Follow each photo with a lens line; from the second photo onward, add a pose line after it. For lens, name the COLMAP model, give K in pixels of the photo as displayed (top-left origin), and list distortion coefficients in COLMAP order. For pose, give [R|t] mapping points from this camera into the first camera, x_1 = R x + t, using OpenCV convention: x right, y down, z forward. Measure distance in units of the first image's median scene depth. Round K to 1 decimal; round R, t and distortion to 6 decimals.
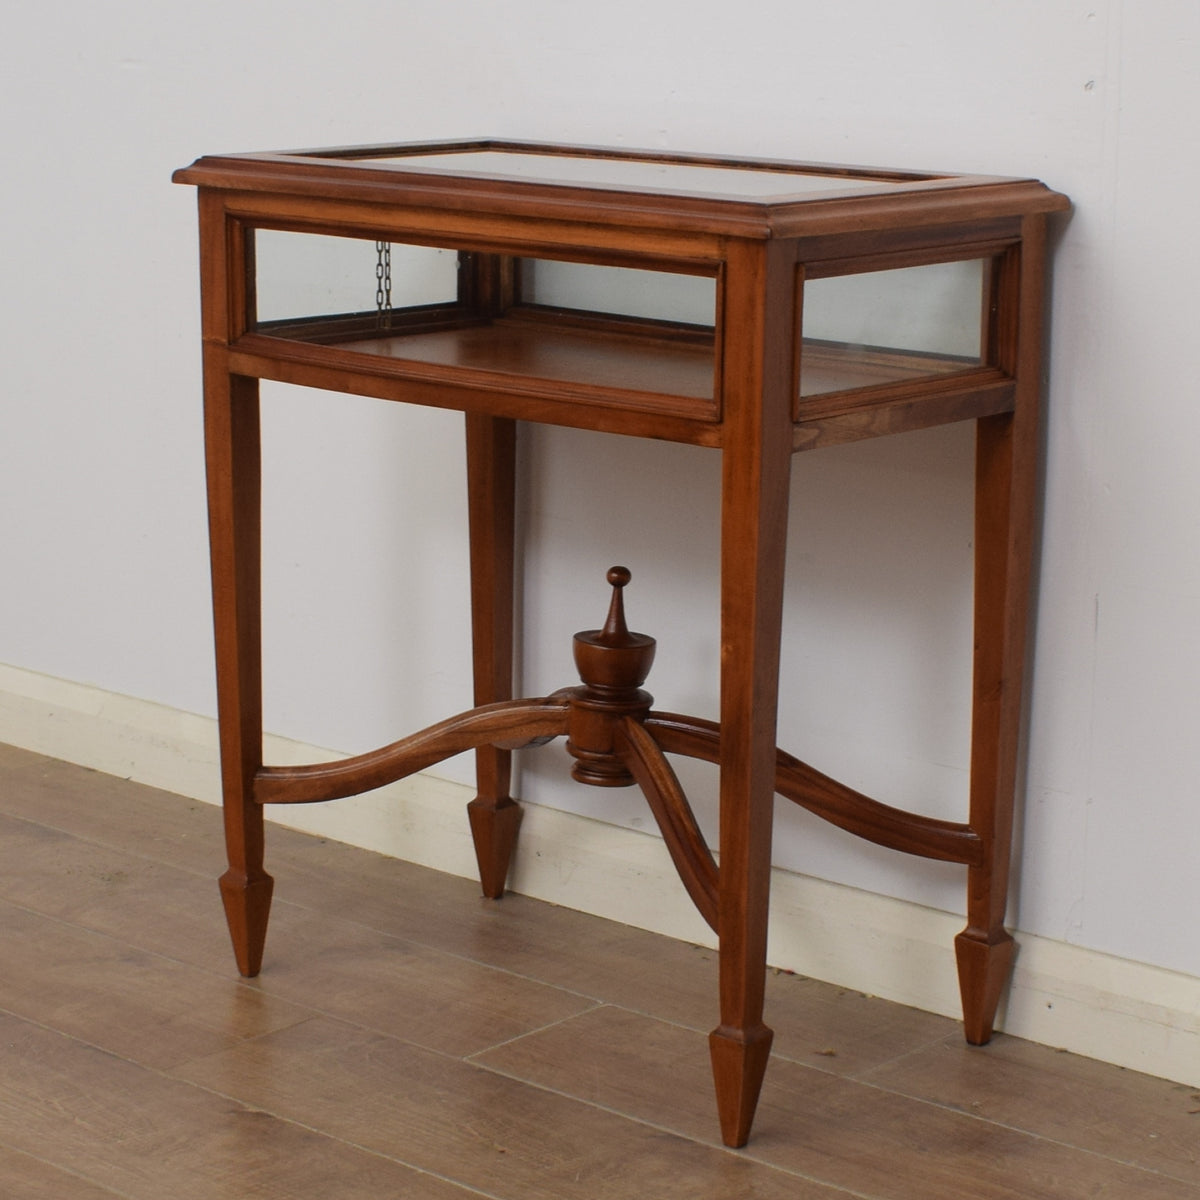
lens RADIAL K [[2950.0, 0, 665.1], [0, 2950.0, 612.9], [0, 0, 1]] dist [-0.080220, 0.000000]
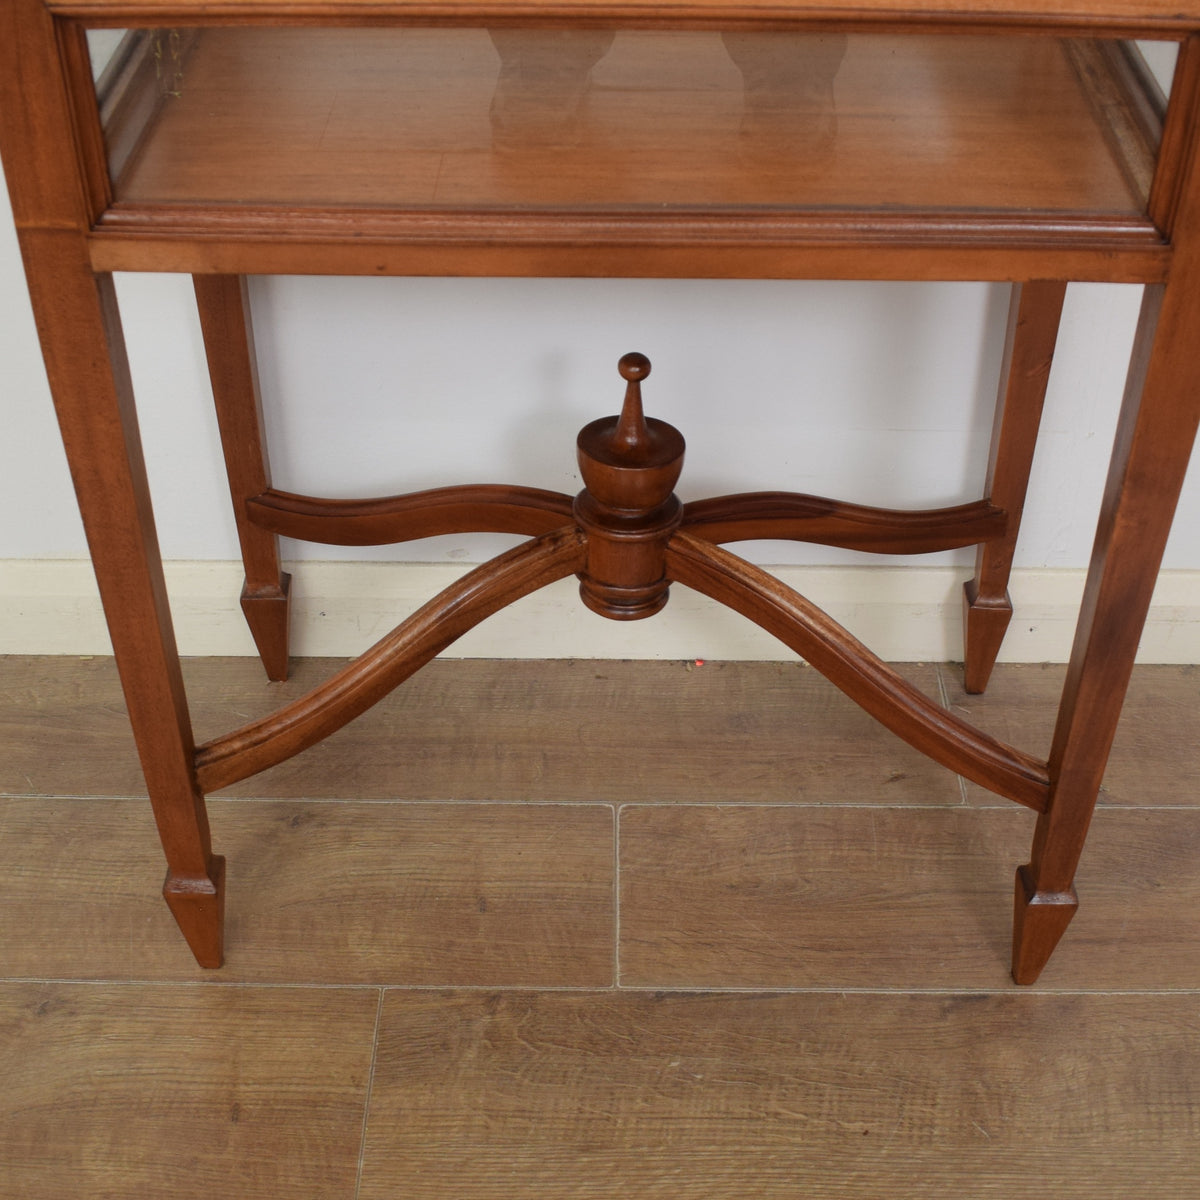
lens RADIAL K [[1836.2, 0, 589.0], [0, 1836.2, 657.8], [0, 0, 1]] dist [-0.088791, 0.000000]
pose [[0.772310, -0.414850, 0.481079, -0.286722], [0.150602, 0.855294, 0.495774, -0.186734], [-0.617136, -0.310440, 0.723029, 0.662401]]
